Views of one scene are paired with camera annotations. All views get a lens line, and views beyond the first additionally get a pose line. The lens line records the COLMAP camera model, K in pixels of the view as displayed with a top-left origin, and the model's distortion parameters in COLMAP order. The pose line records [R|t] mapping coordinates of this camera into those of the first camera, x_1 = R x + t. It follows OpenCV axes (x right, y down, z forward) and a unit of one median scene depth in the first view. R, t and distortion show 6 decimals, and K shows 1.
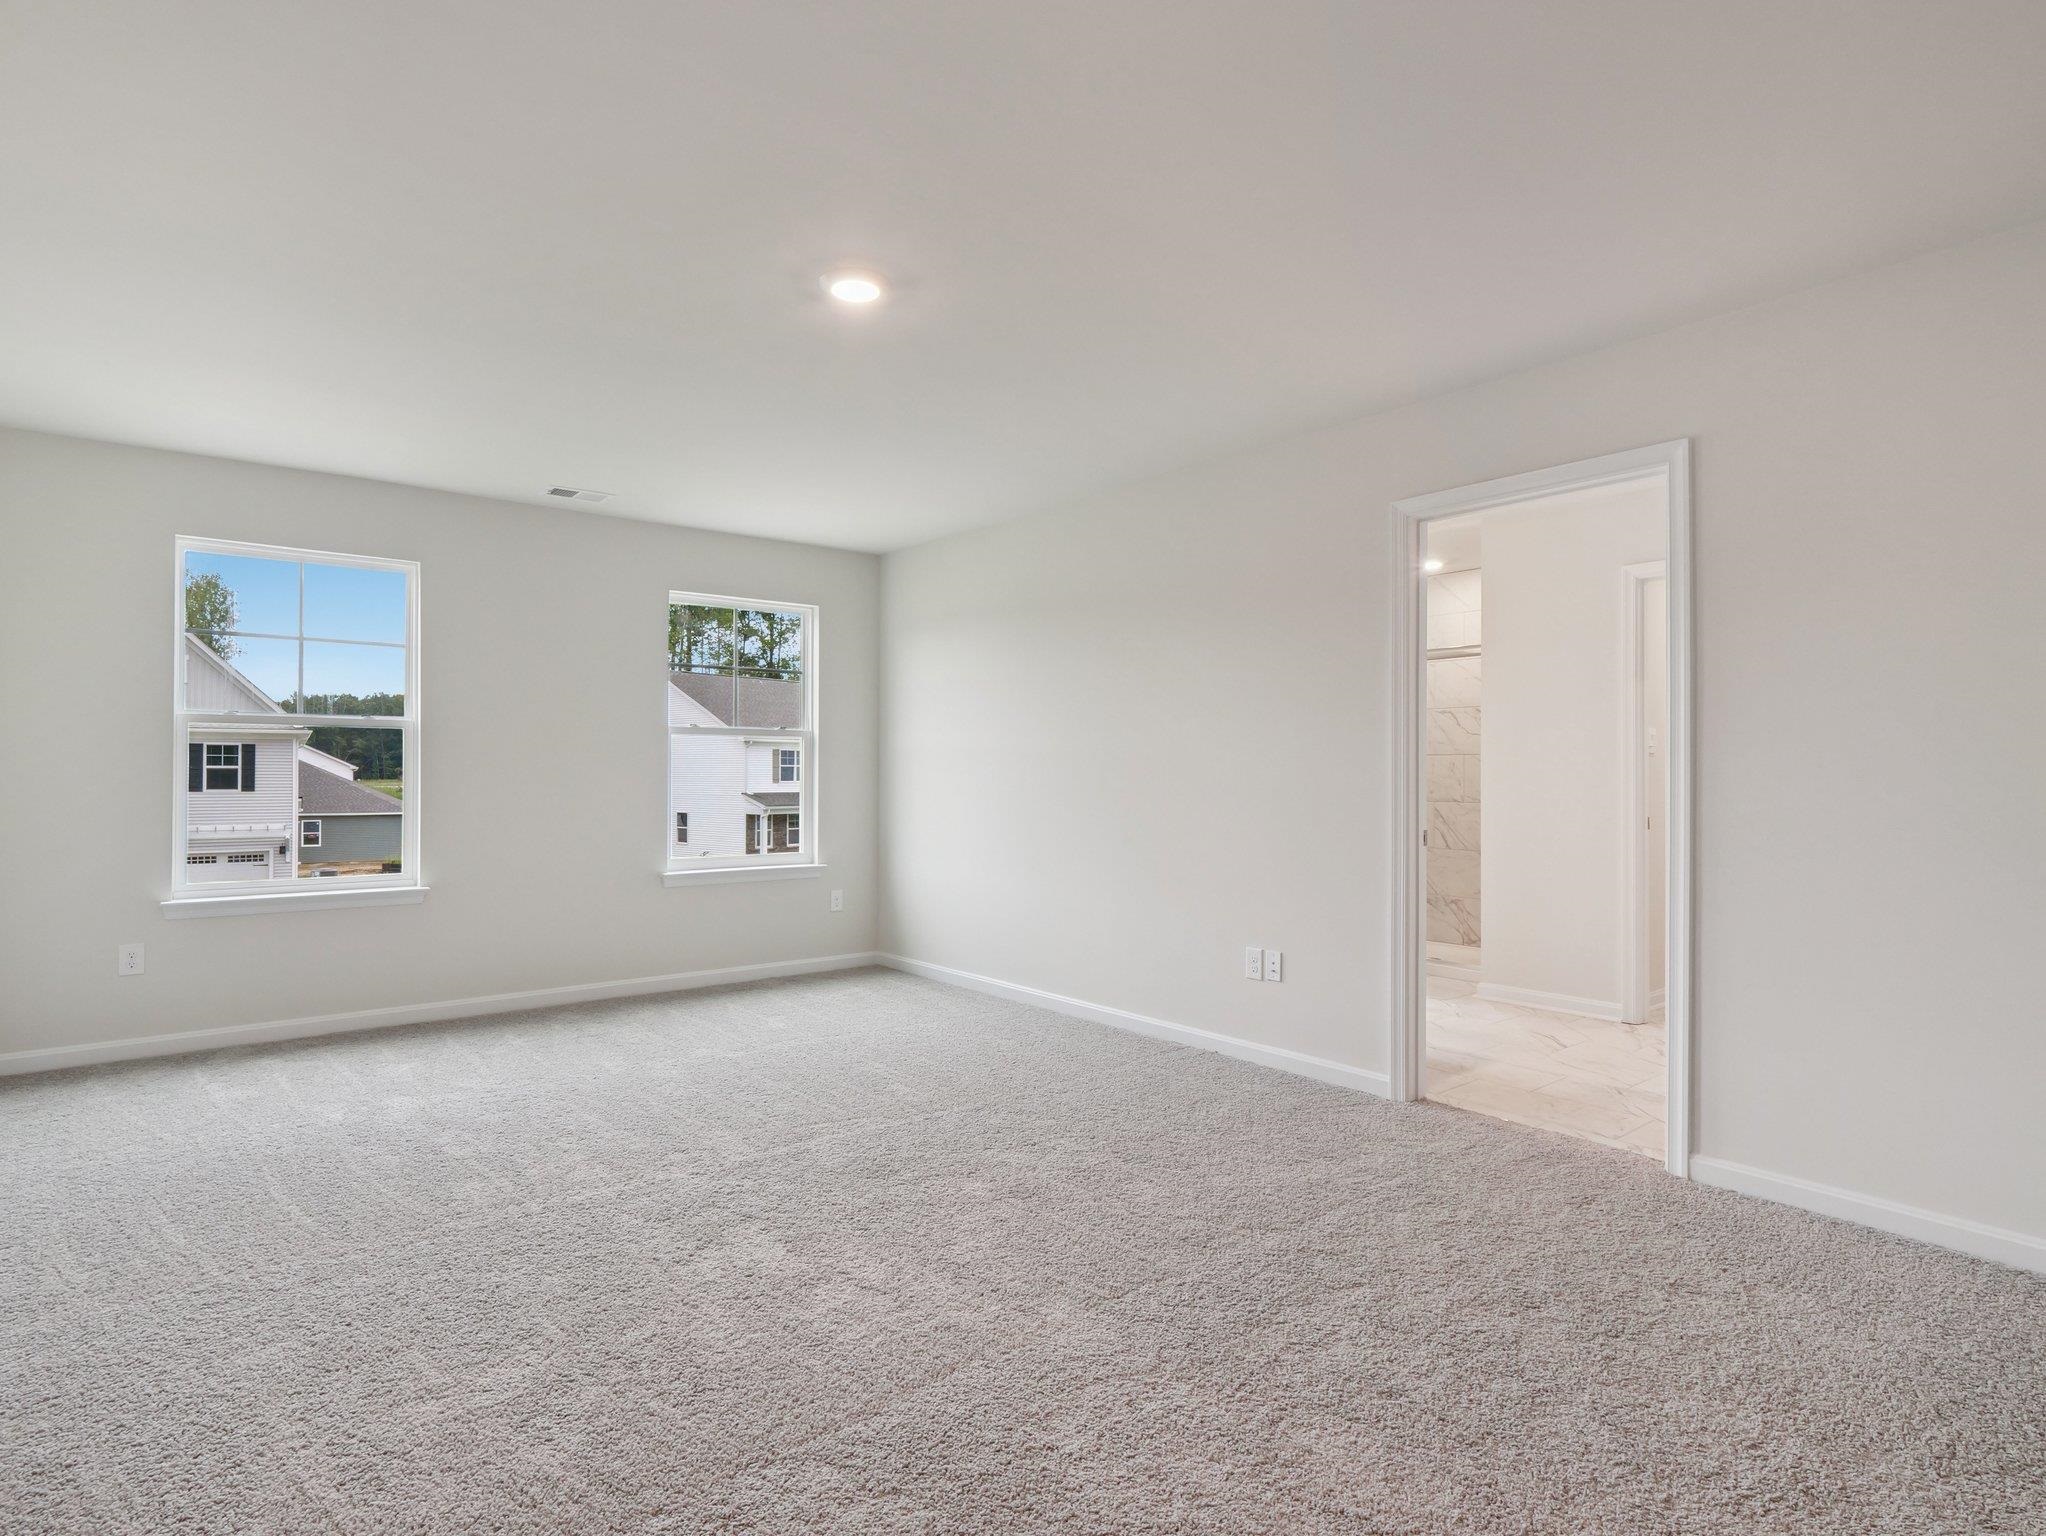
lens RADIAL K [[1072.4, 0, 1018.5], [0, 1072.4, 750.1], [0, 0, 1]] dist [0.005092, 0.000159]
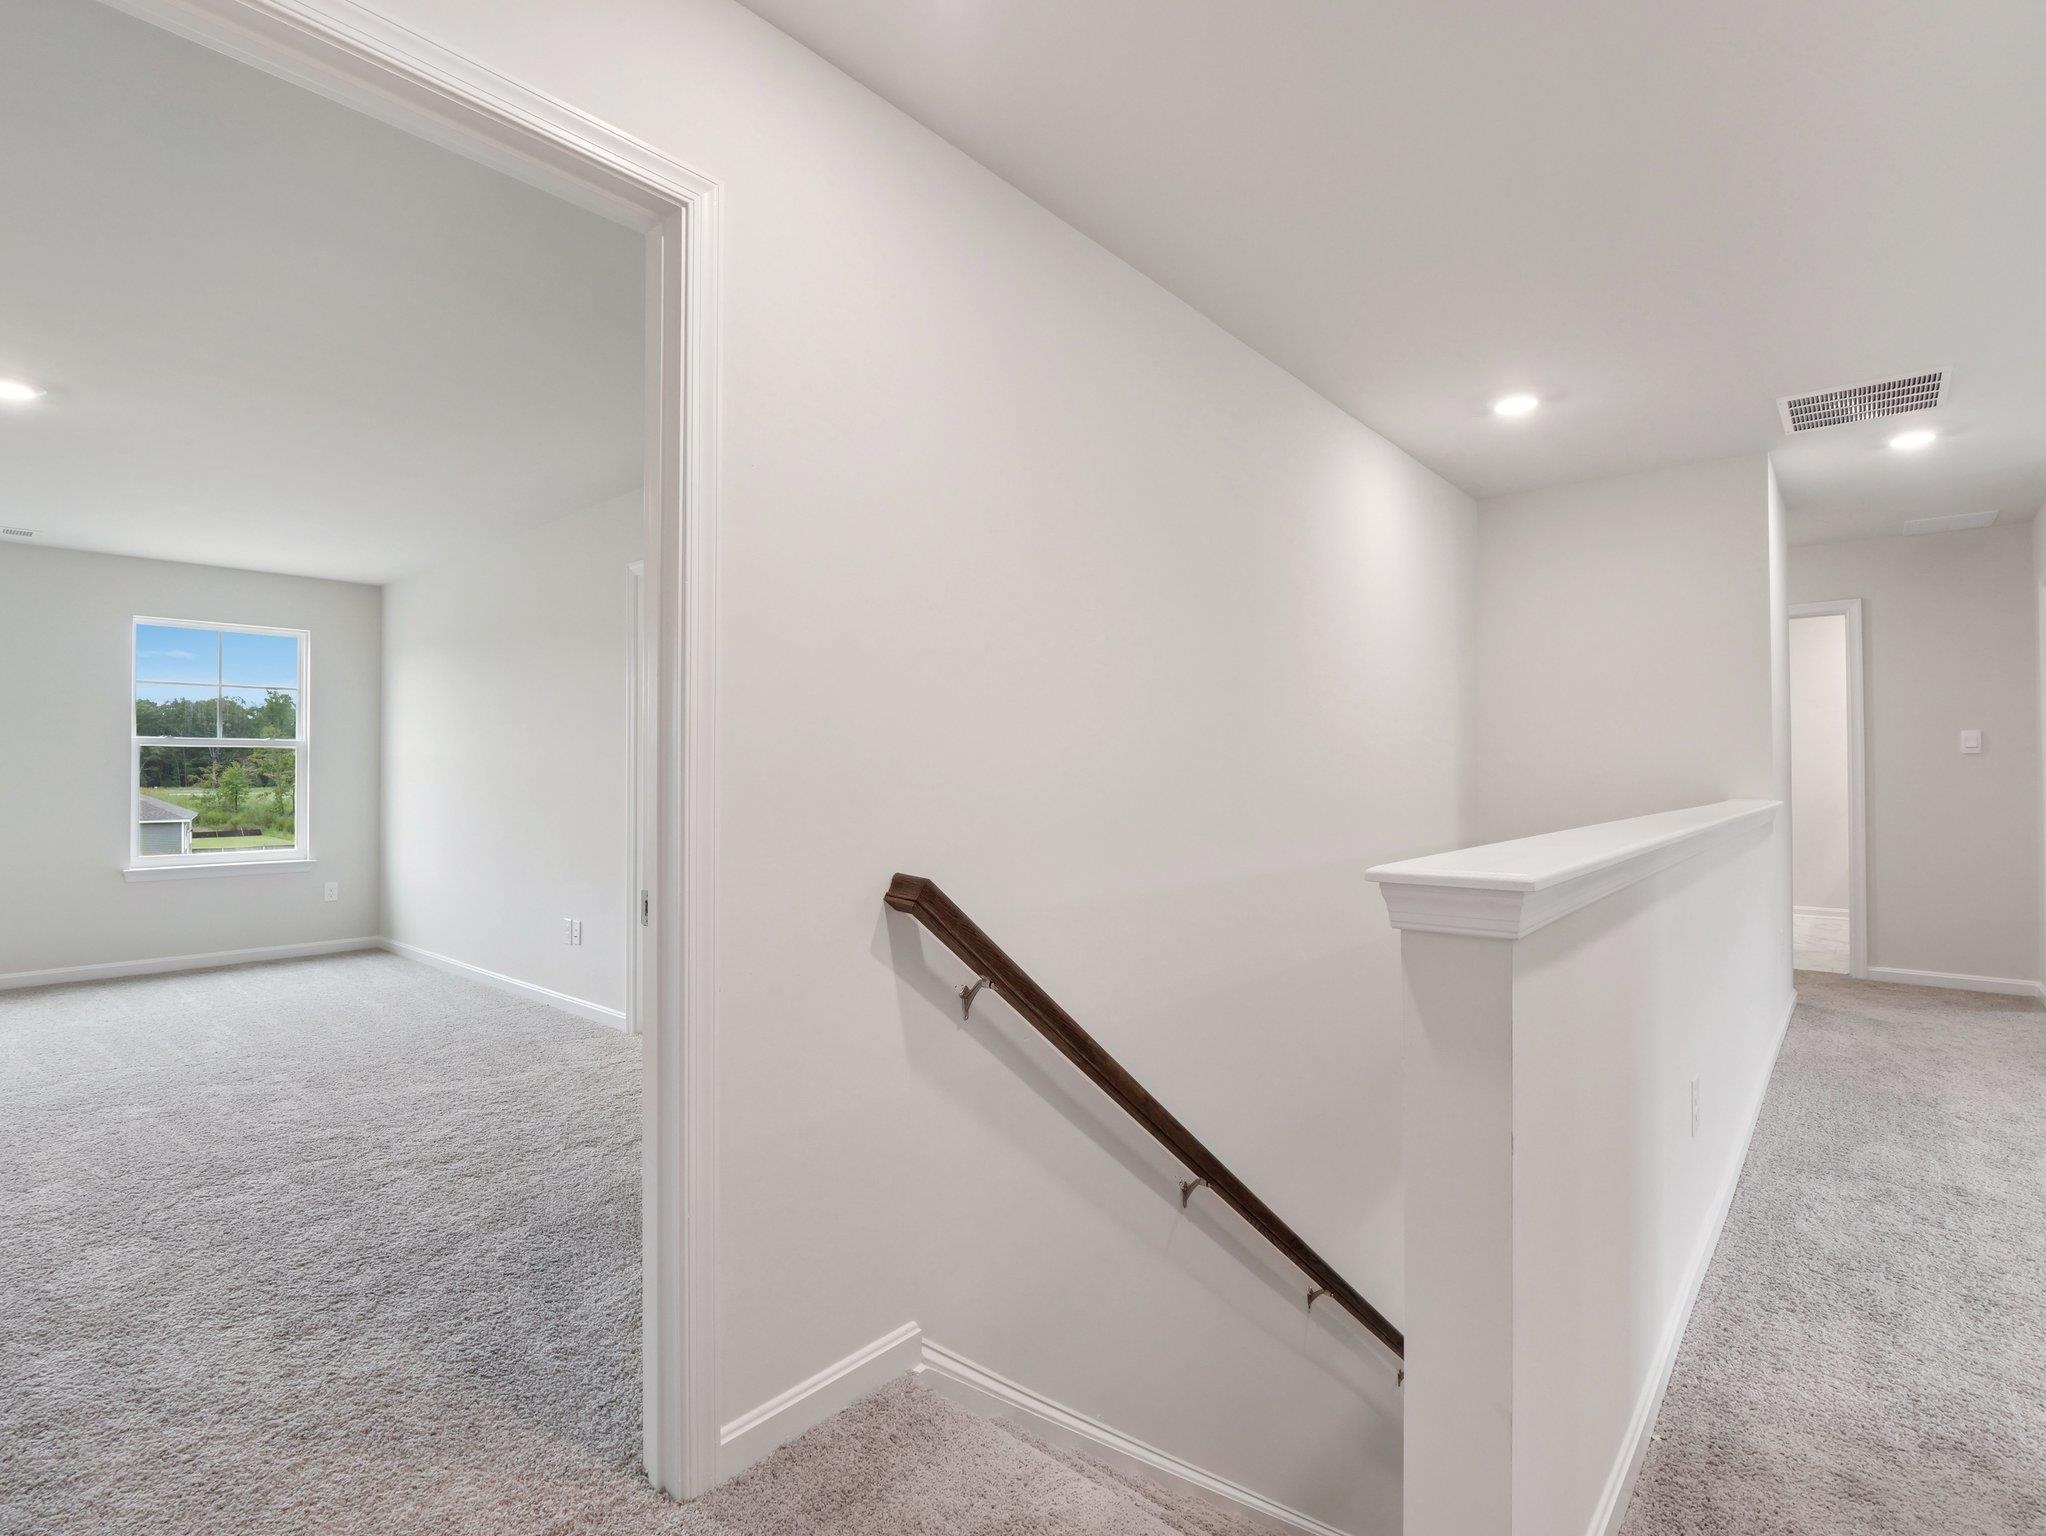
lens RADIAL K [[970.4, 0, 1026.4], [0, 970.4, 762.5], [0, 0, 1]] dist [-0.021914, -0.000102]
pose [[0.982270, -0.004939, 0.187409, 0.370384], [0.003376, 0.999957, 0.008657, -0.002284], [-0.187444, -0.007870, 0.982244, -0.132080]]
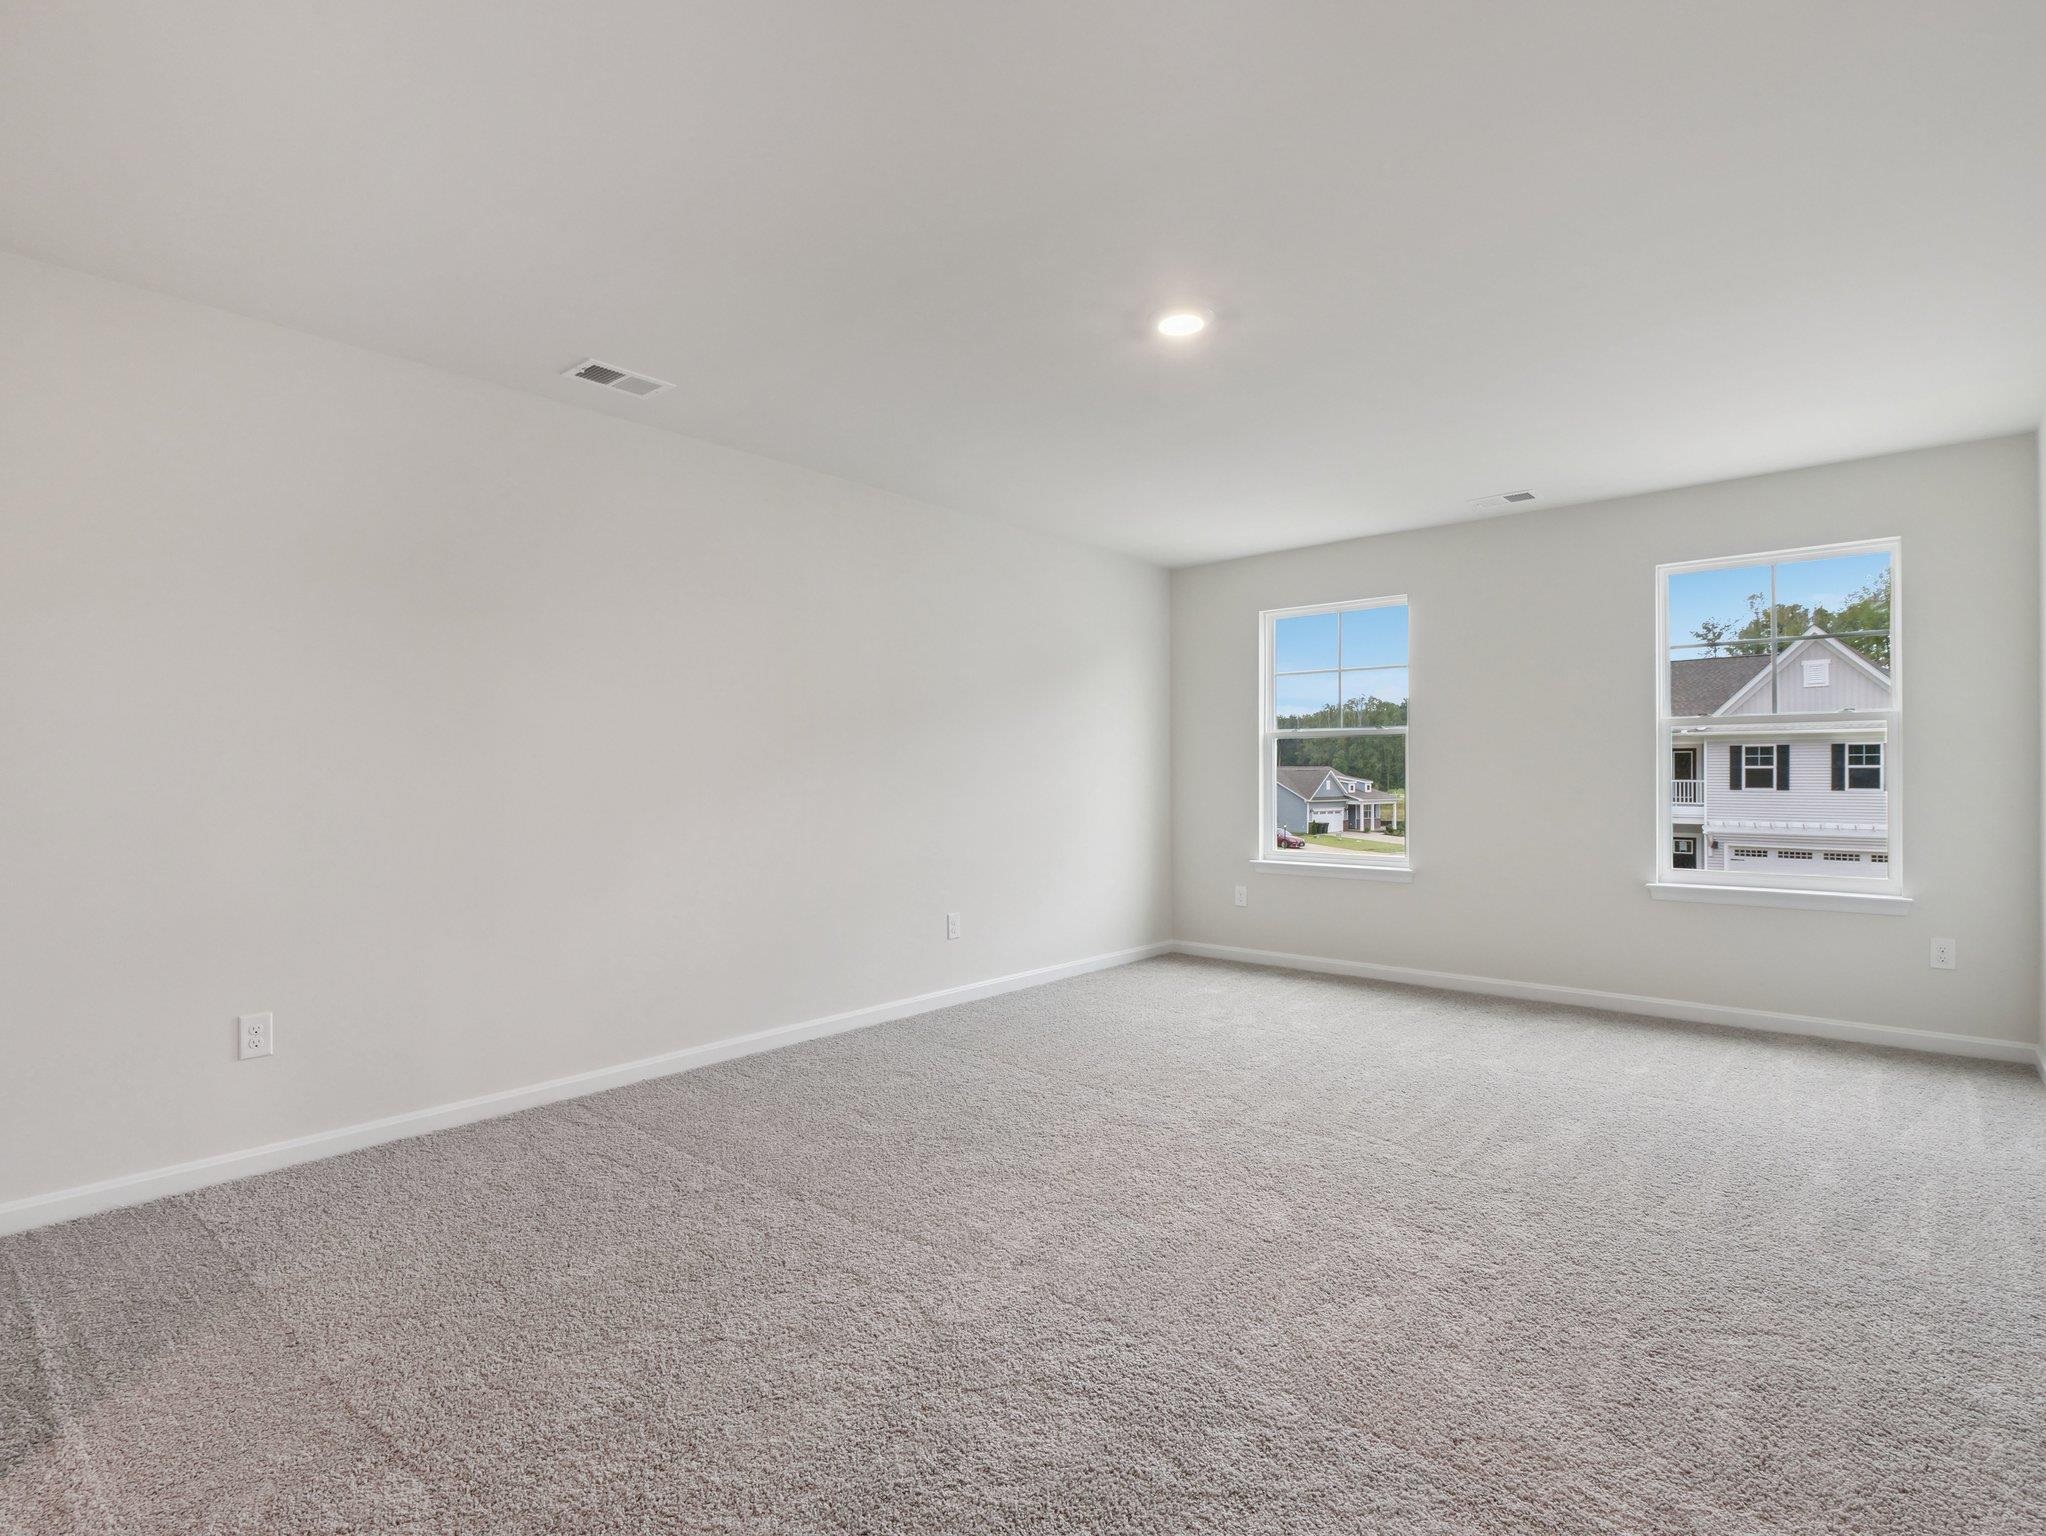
lens RADIAL K [[1035.6, 0, 1023.0], [0, 1035.6, 768.0], [0, 0, 1]] dist [-0.016341, 0.000435]
pose [[0.172679, -0.008926, -0.984938, 0.388741], [0.025414, 0.999666, -0.004604, 0.008149], [0.984650, -0.024236, 0.172849, 0.308573]]
